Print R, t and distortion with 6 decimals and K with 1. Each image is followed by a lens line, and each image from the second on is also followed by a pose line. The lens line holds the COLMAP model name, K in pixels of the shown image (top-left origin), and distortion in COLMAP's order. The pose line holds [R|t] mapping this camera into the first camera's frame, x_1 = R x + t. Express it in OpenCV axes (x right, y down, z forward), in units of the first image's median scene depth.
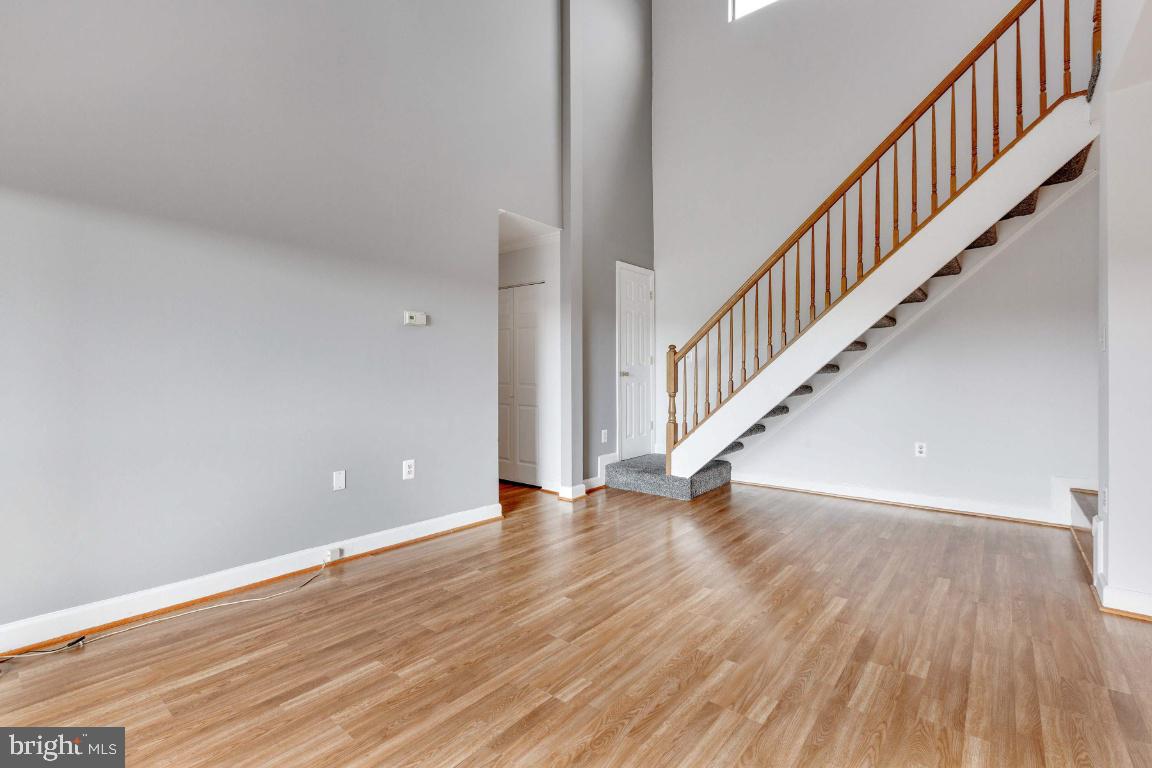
lens RADIAL K [[516.5, 0, 580.5], [0, 516.5, 361.6], [0, 0, 1]] dist [-0.000237, 0.000084]
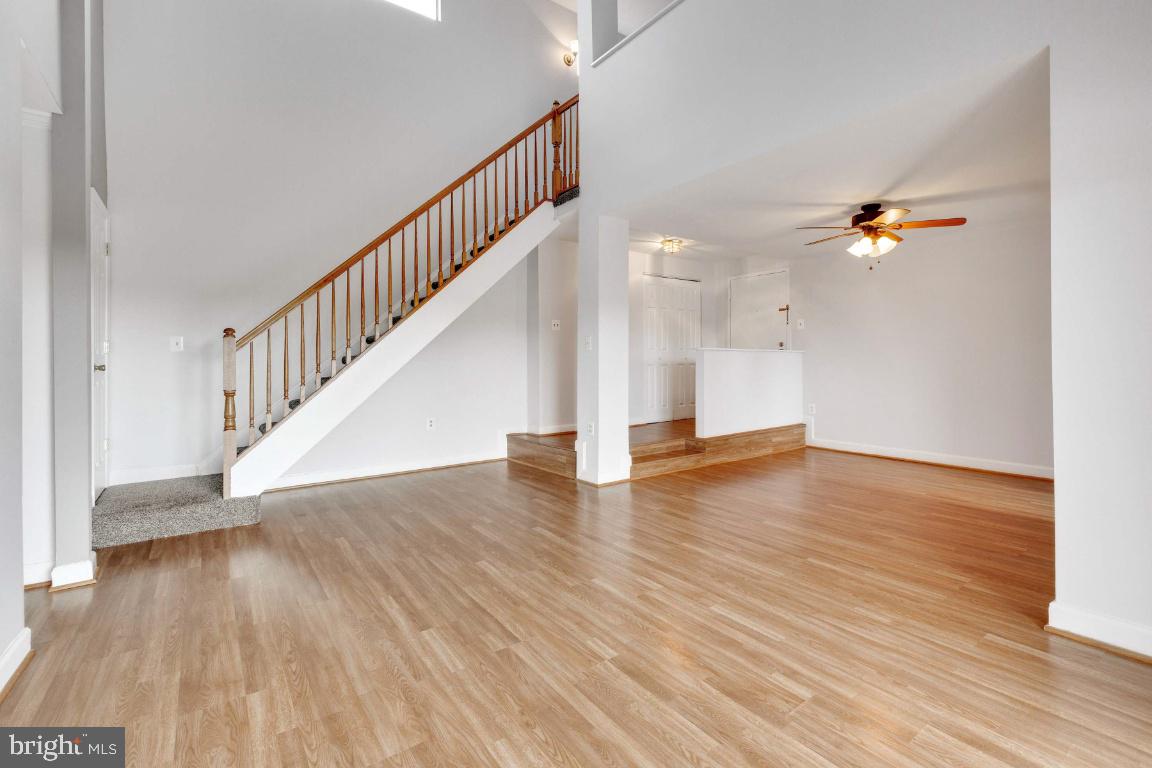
lens RADIAL K [[516.5, 0, 580.5], [0, 516.5, 361.6], [0, 0, 1]] dist [-0.000237, 0.000084]
pose [[0.256859, -0.008599, 0.966411, -0.792844], [-0.007766, 0.999910, 0.010961, 0.009581], [-0.966418, -0.010321, 0.256769, 0.562381]]
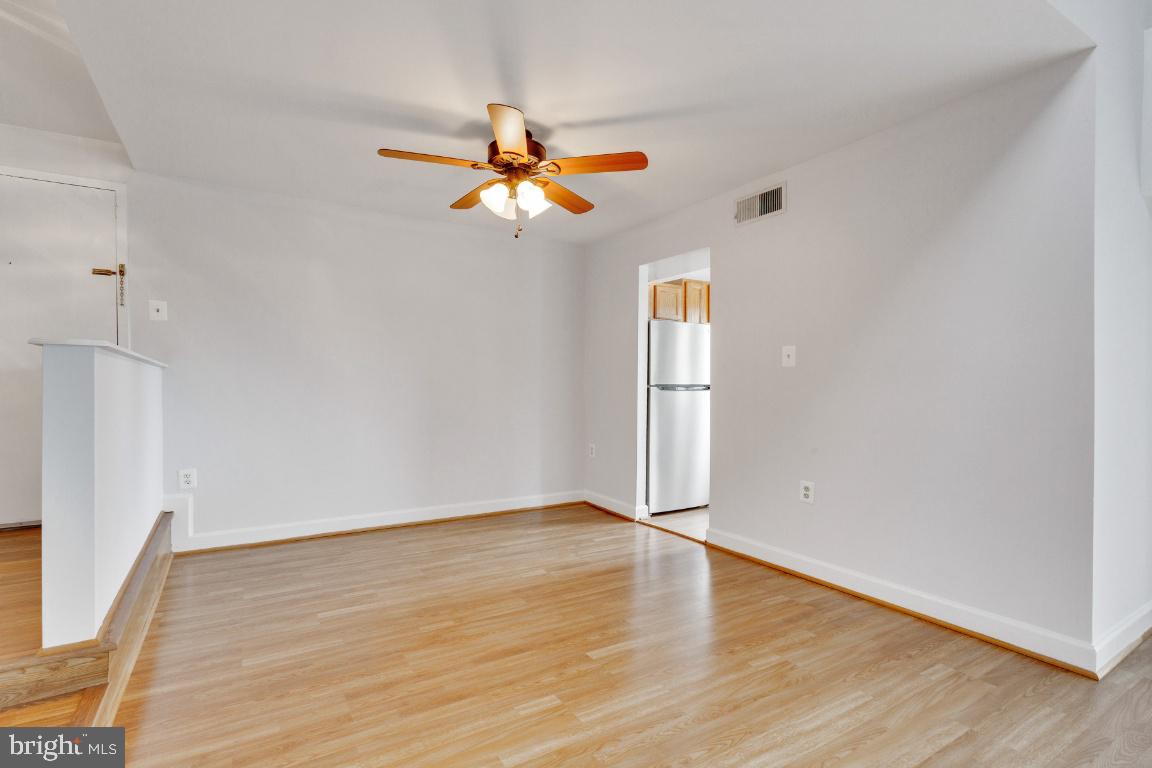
lens RADIAL K [[532.0, 0, 574.6], [0, 532.0, 374.2], [0, 0, 1]] dist [0.001209, 0.000451]
pose [[-0.939139, -0.003086, 0.343522, 0.667006], [-0.007959, 0.999887, -0.012778, 0.008853], [-0.343444, -0.014735, -0.939058, 1.064950]]
